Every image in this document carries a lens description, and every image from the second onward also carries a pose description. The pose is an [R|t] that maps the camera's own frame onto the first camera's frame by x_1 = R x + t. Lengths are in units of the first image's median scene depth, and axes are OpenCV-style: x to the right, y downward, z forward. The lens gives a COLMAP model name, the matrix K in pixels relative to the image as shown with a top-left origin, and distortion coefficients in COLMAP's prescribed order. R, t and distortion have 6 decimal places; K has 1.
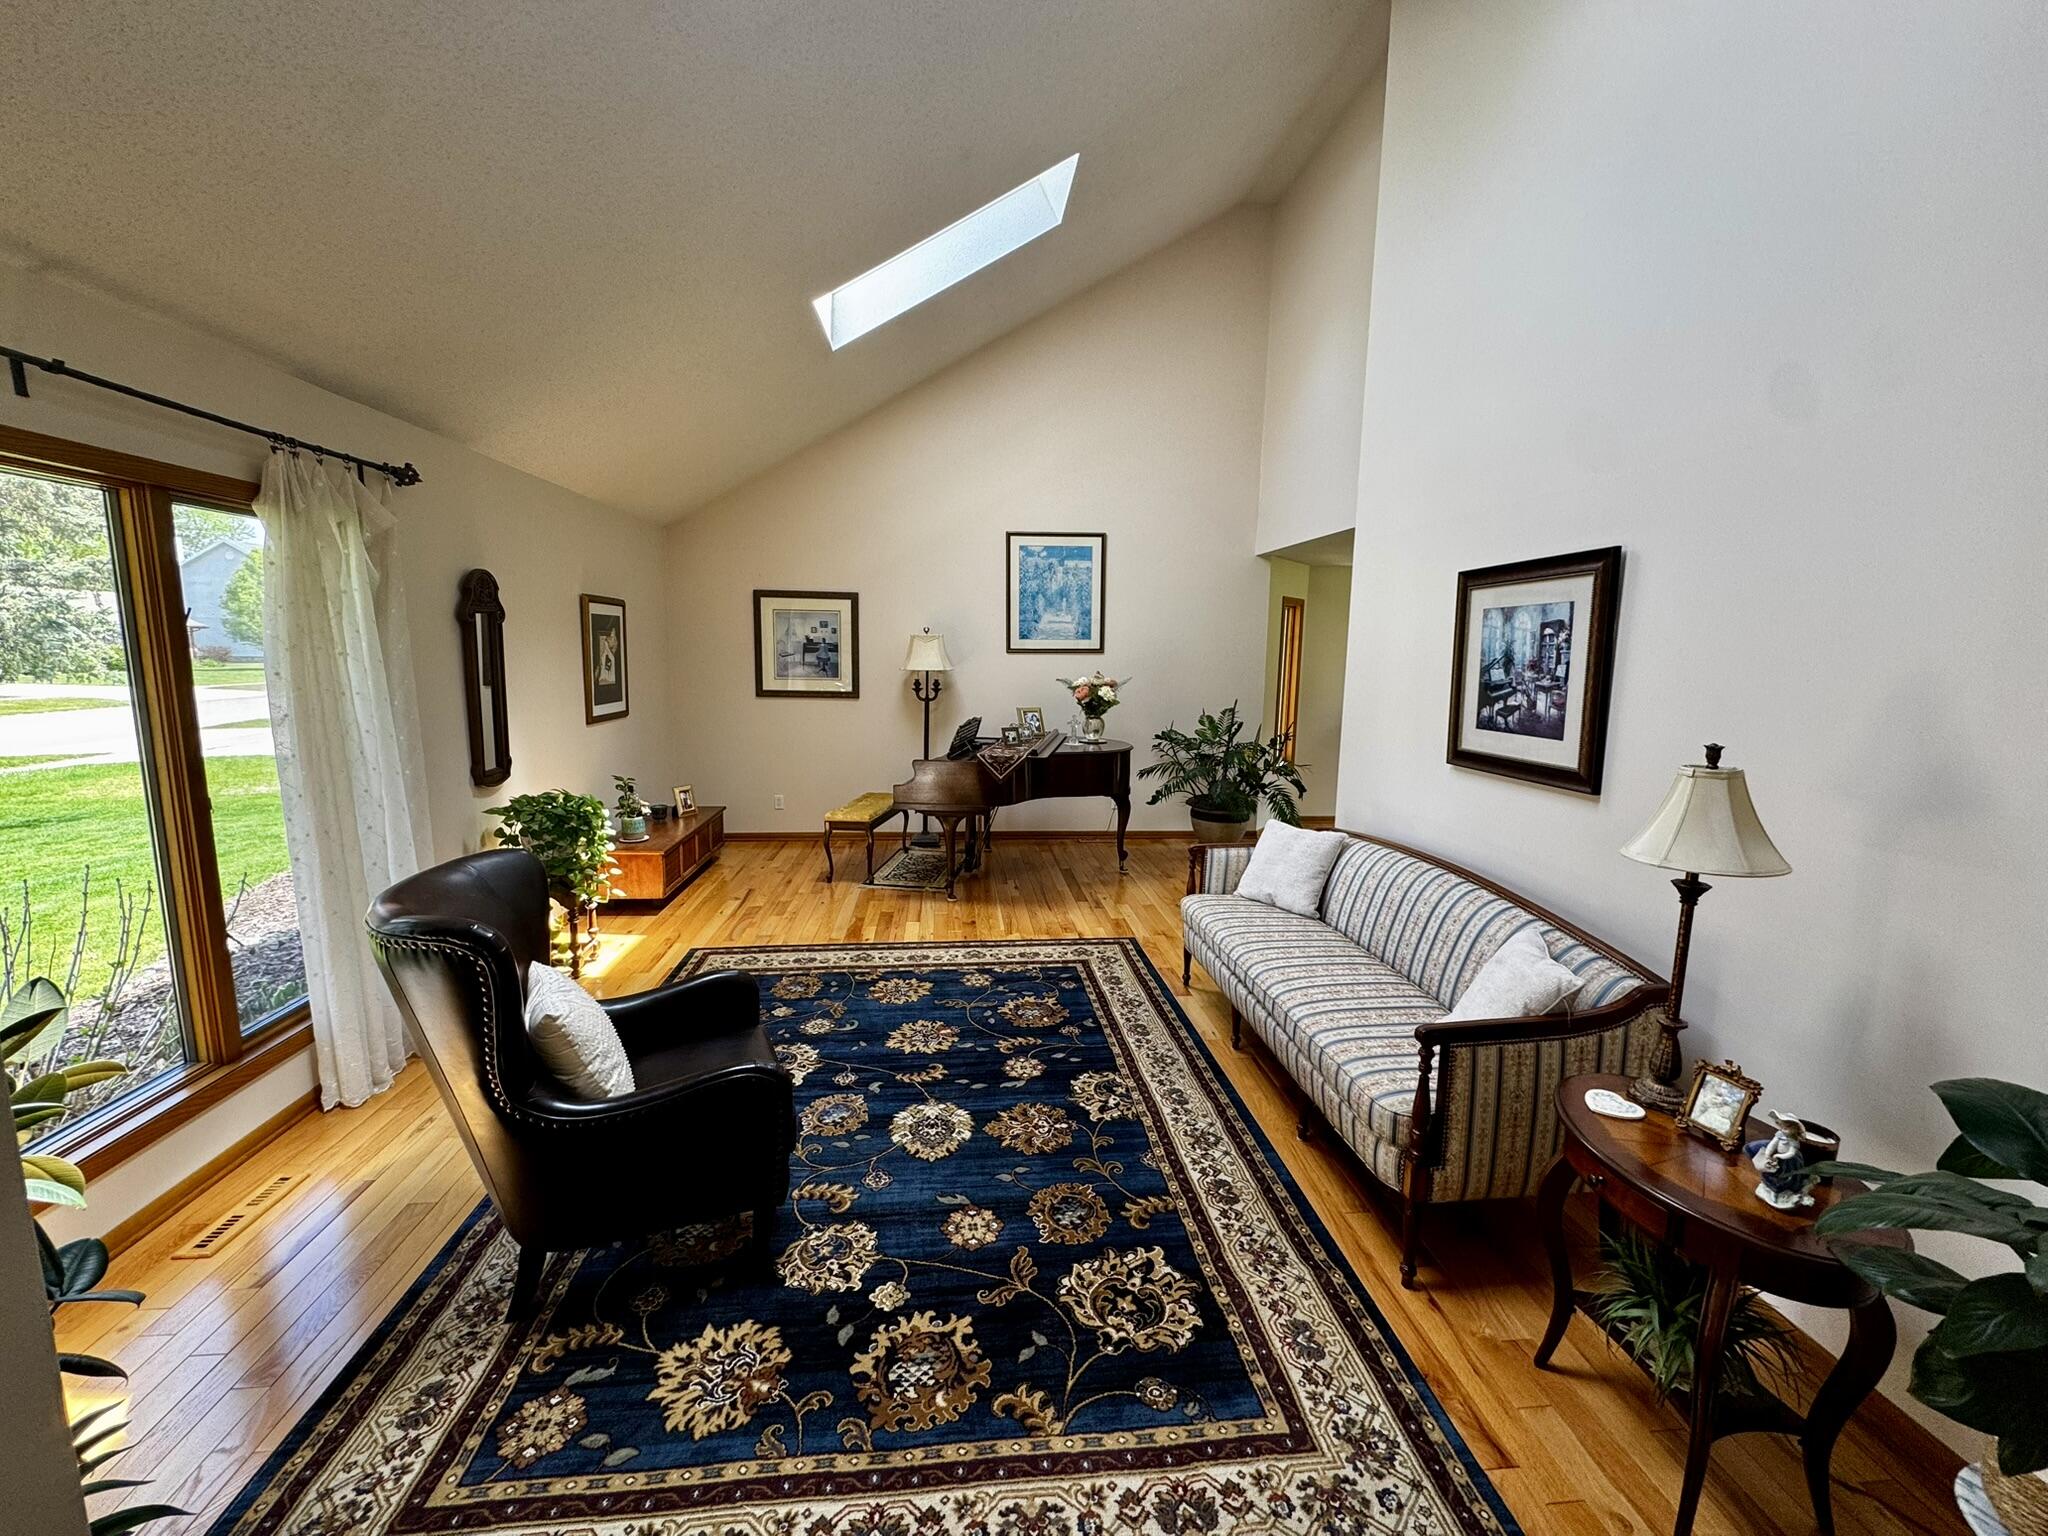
lens RADIAL K [[817.1, 0, 1023.4], [0, 817.1, 764.9], [0, 0, 1]] dist [-0.003466, 0.000195]
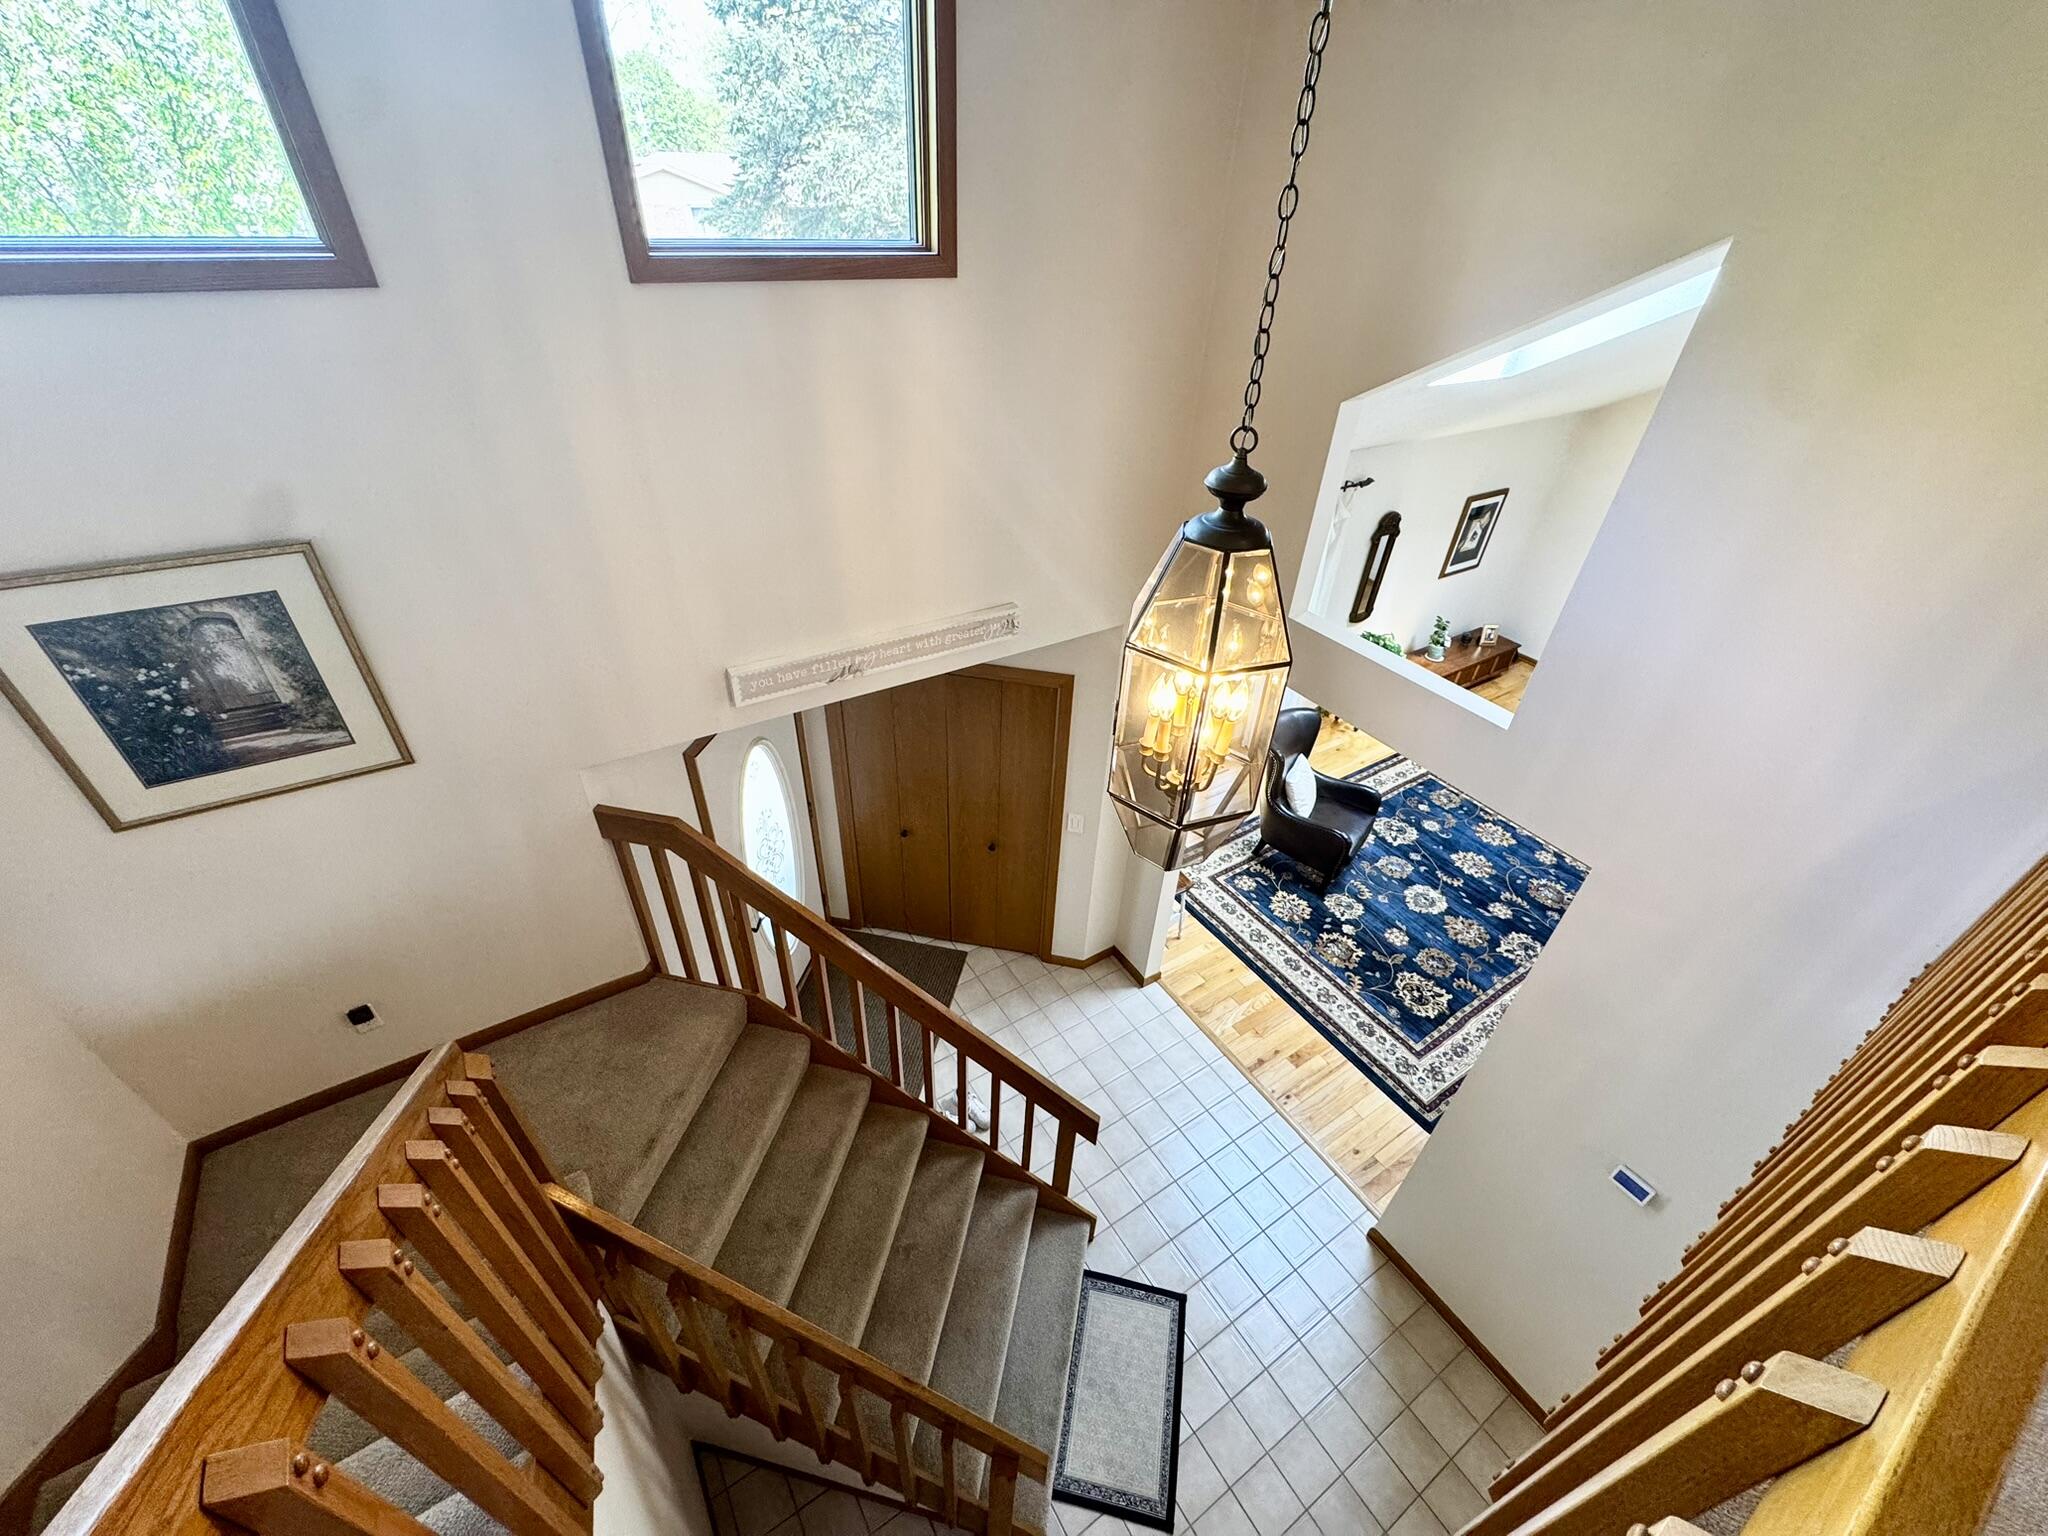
lens RADIAL K [[817.1, 0, 1023.4], [0, 817.1, 764.9], [0, 0, 1]] dist [-0.003466, 0.000195]
pose [[0.459765, 0.524564, -0.716553, 0.671728], [-0.161635, 0.842846, 0.513308, -0.695006], [0.873207, -0.120181, 0.472299, -0.785366]]
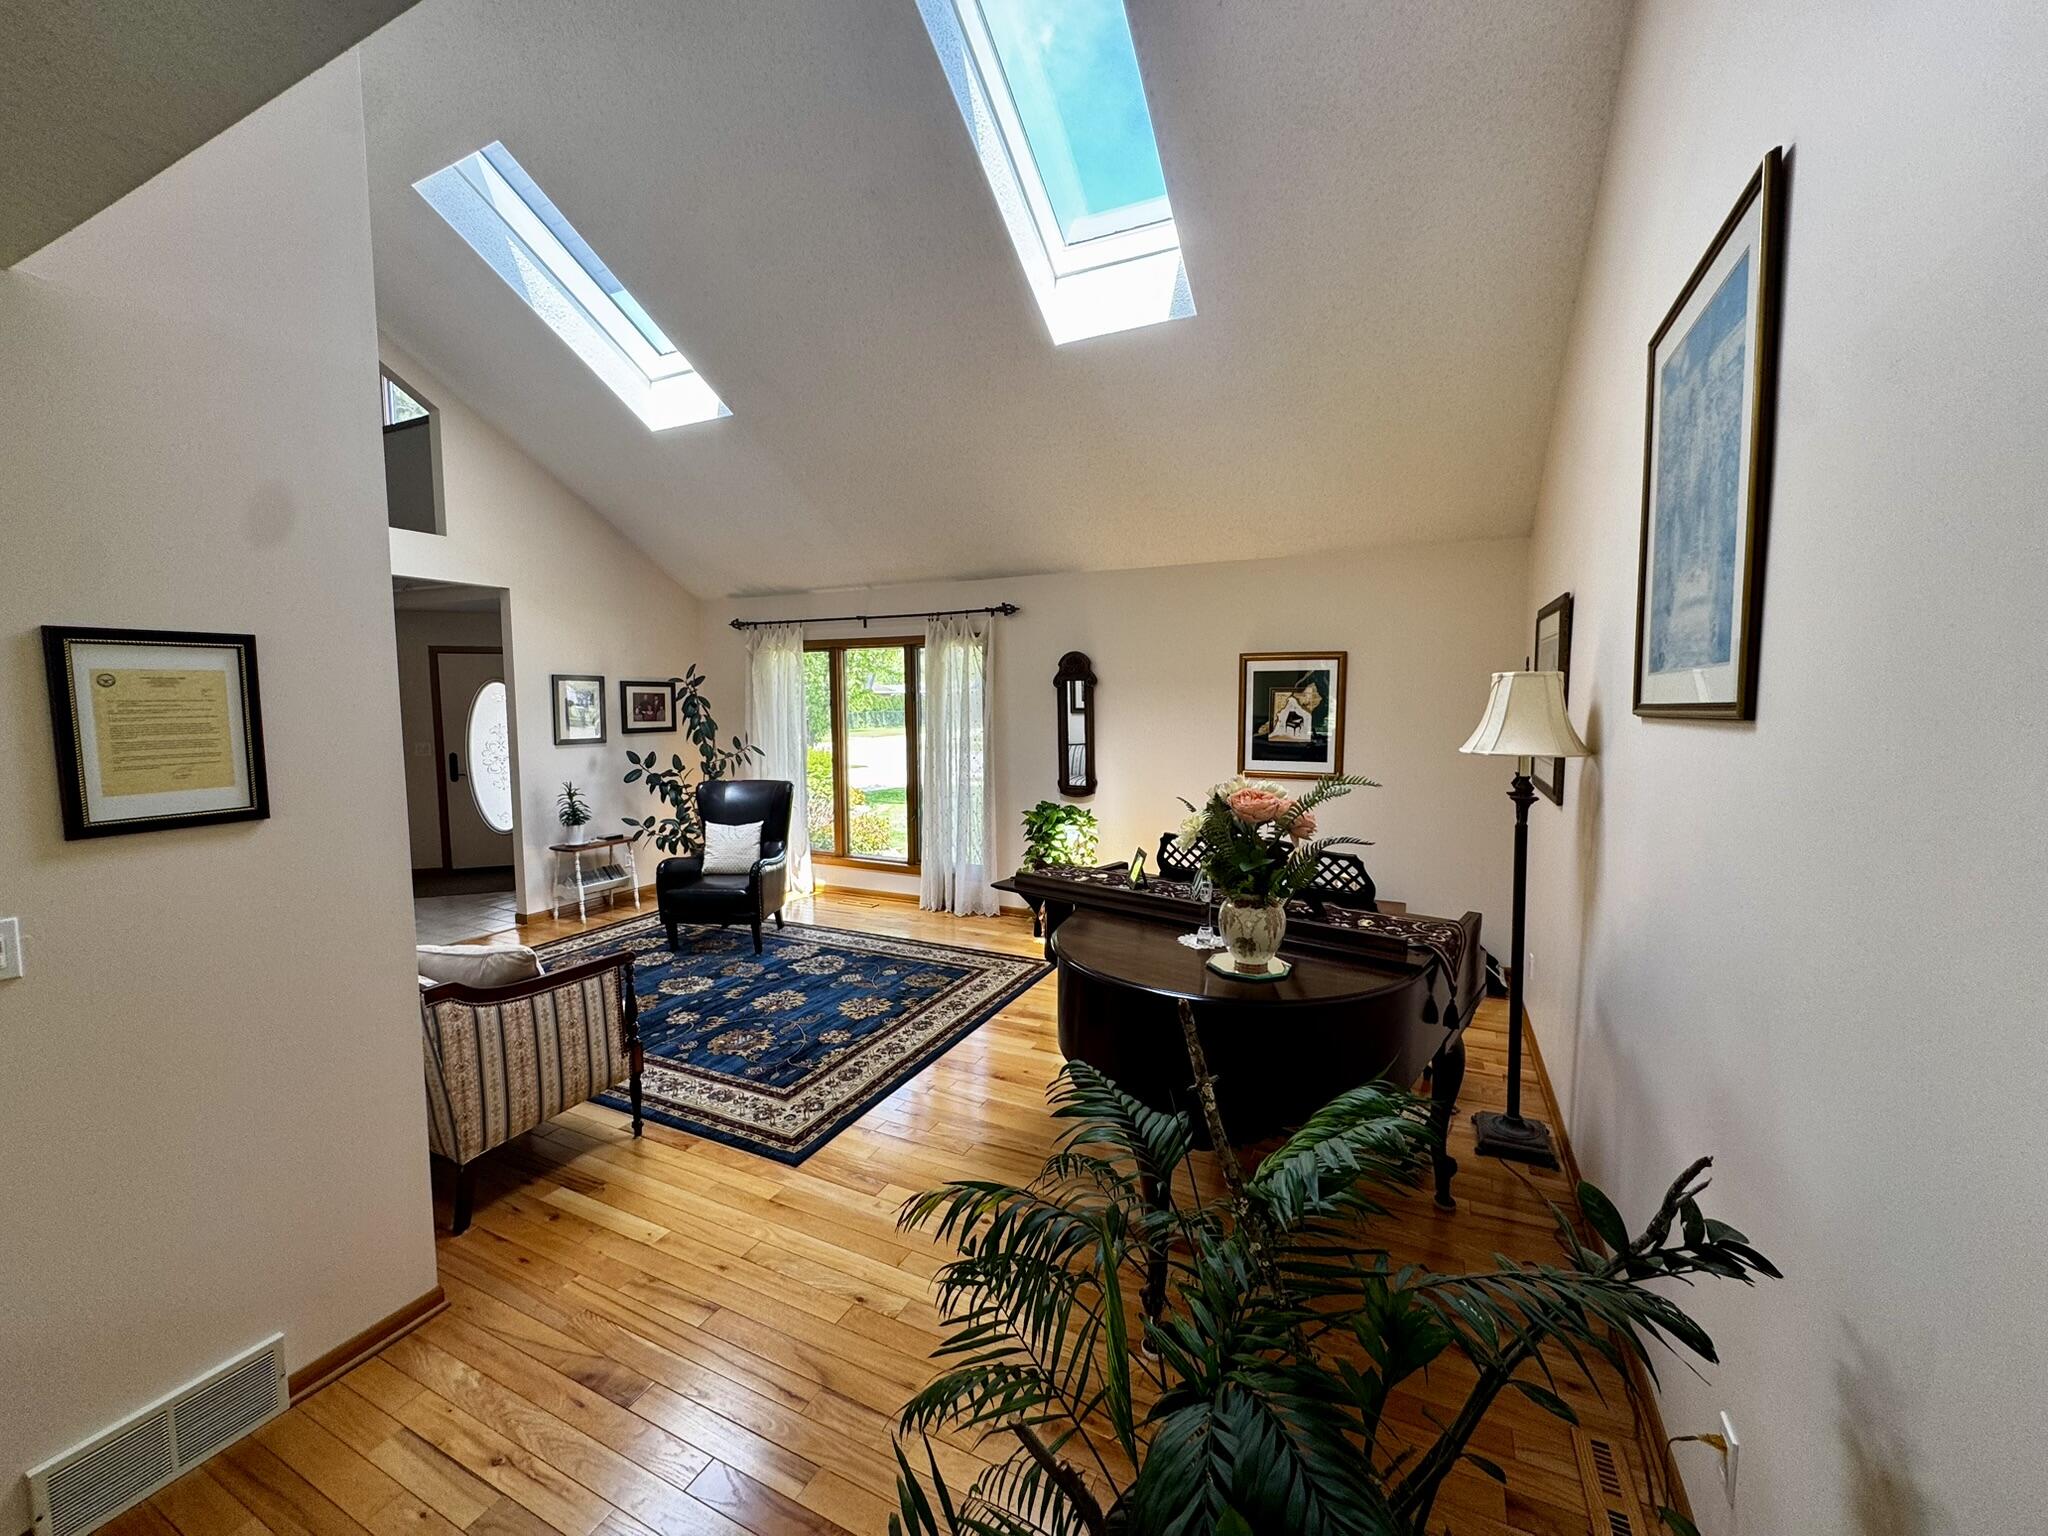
lens RADIAL K [[817.1, 0, 1023.4], [0, 817.1, 764.9], [0, 0, 1]] dist [-0.003466, 0.000195]
pose [[-0.521166, 0.059079, -0.851408, 0.840079], [-0.124194, 0.981732, 0.144144, -0.297788], [0.844371, 0.180862, -0.504309, 2.126033]]
